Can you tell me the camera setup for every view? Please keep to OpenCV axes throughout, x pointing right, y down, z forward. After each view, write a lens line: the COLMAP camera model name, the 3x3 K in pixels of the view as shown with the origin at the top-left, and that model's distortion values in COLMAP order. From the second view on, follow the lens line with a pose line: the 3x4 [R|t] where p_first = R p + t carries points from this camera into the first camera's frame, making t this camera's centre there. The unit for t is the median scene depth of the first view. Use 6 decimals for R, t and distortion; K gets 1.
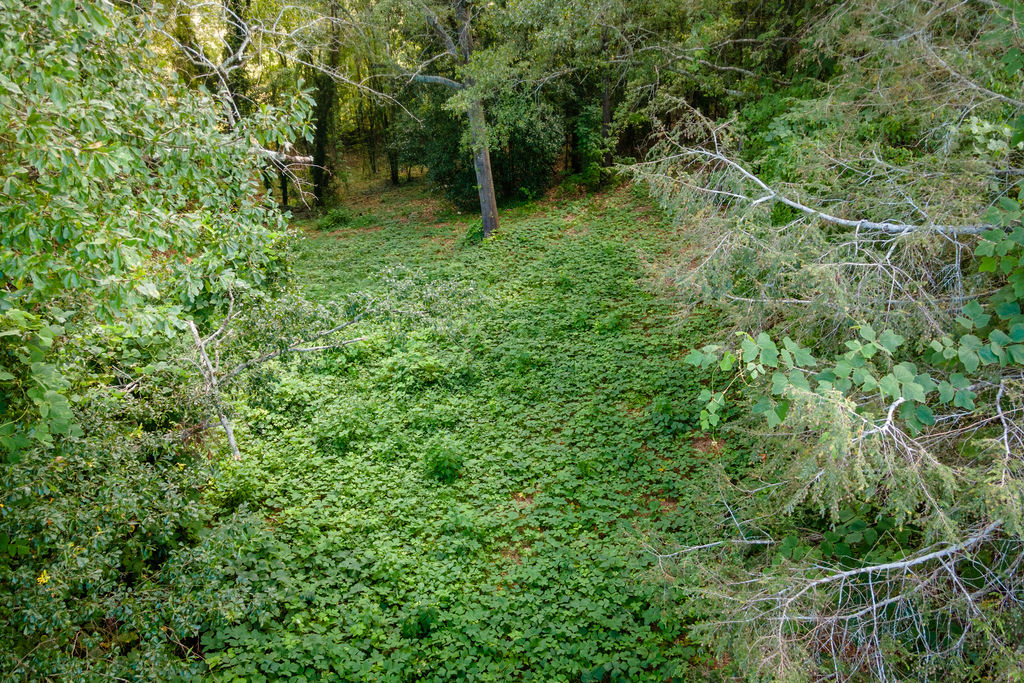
lens RADIAL K [[744.9, 0, 502.9], [0, 744.9, 335.9], [0, 0, 1]] dist [0.039498, 0.011476]
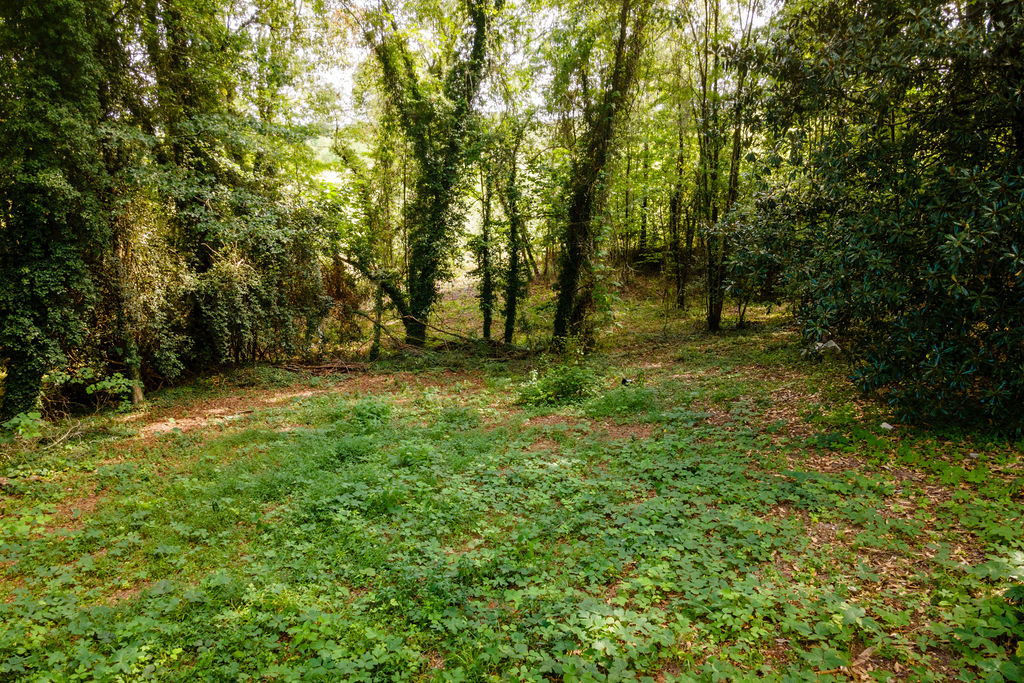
lens RADIAL K [[744.9, 0, 513.6], [0, 744.9, 346.0], [0, 0, 1]] dist [0.039498, 0.011476]
pose [[0.912000, 0.125188, -0.390621, -0.197207], [-0.192675, 0.971437, -0.138517, -0.281016], [0.362123, 0.201590, 0.910070, 1.442458]]
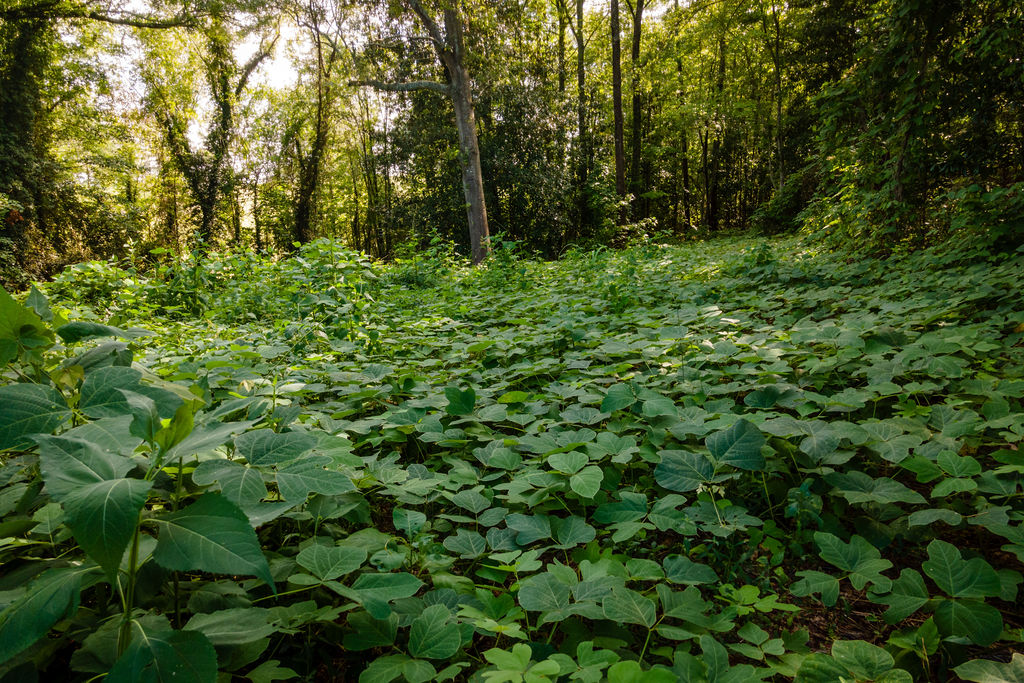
lens RADIAL K [[744.9, 0, 503.4], [0, 744.9, 336.9], [0, 0, 1]] dist [0.039498, 0.011476]
pose [[0.999831, 0.011277, -0.014534, 0.037796], [-0.014838, 0.961383, -0.274813, 0.293432], [0.010874, 0.274982, 0.961388, 0.477827]]
